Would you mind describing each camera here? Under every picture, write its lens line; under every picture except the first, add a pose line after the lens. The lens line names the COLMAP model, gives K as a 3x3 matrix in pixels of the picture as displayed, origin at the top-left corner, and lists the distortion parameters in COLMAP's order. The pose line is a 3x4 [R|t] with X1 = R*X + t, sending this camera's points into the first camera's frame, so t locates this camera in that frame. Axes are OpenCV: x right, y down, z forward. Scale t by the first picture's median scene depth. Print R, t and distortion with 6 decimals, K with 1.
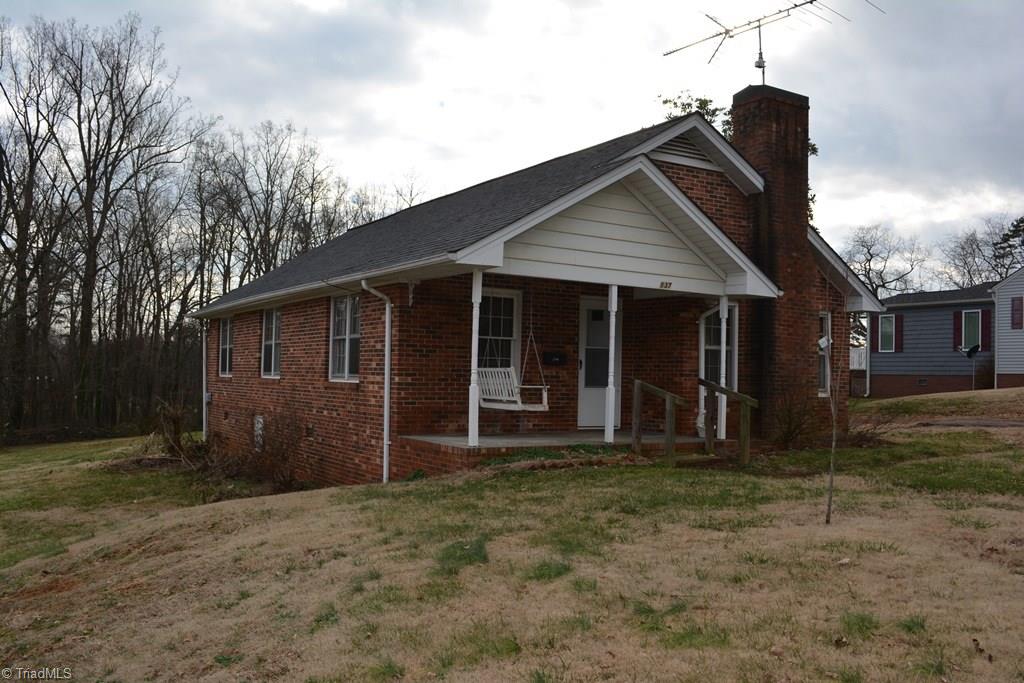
lens RADIAL K [[850.2, 0, 509.6], [0, 850.2, 337.5], [0, 0, 1]] dist [-0.006863, -0.001067]
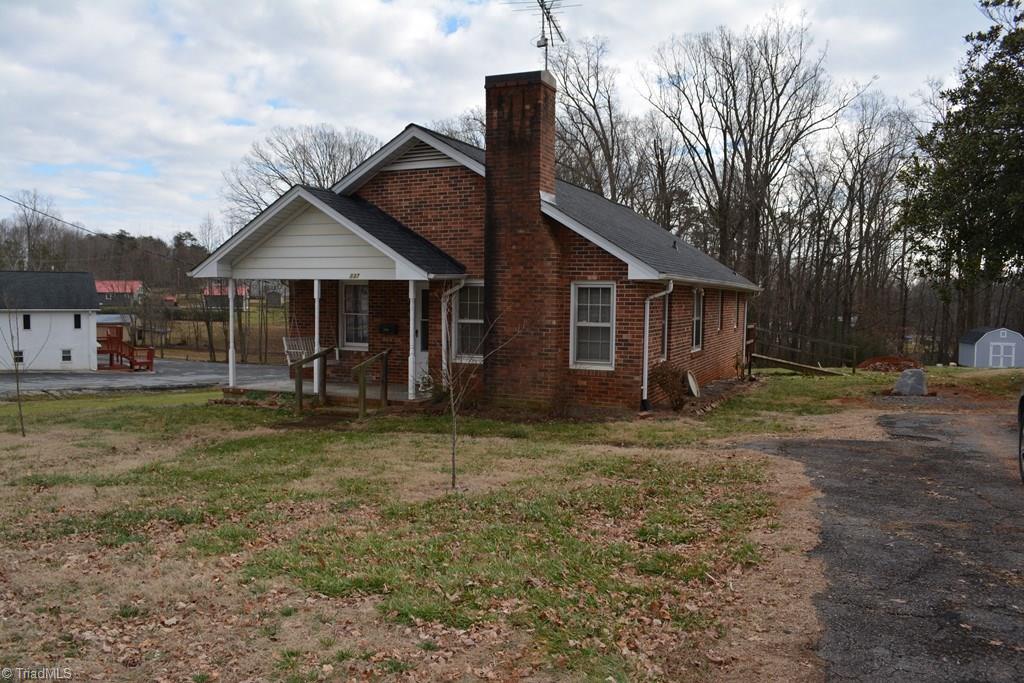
lens RADIAL K [[742.7, 0, 511.7], [0, 742.7, 340.2], [0, 0, 1]] dist [-0.057617, 0.000770]
pose [[0.599910, 0.027570, -0.799592, 1.107554], [0.035867, 0.997475, 0.061304, -0.022426], [0.799263, -0.065456, 0.597406, 0.463337]]
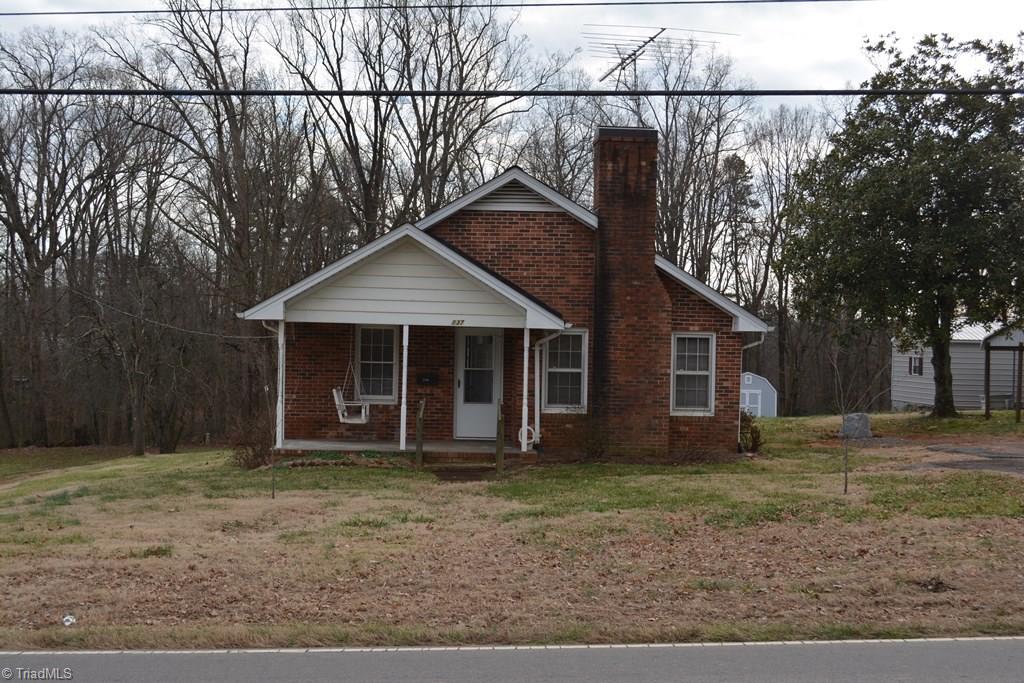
lens RADIAL K [[1070.0, 0, 513.7], [0, 1070.0, 345.0], [0, 0, 1]] dist [0.008558, 0.000000]
pose [[0.876074, -0.004222, -0.482158, 0.890378], [0.020682, 0.999370, 0.028828, -0.064807], [0.481733, -0.035227, 0.875610, -0.266612]]
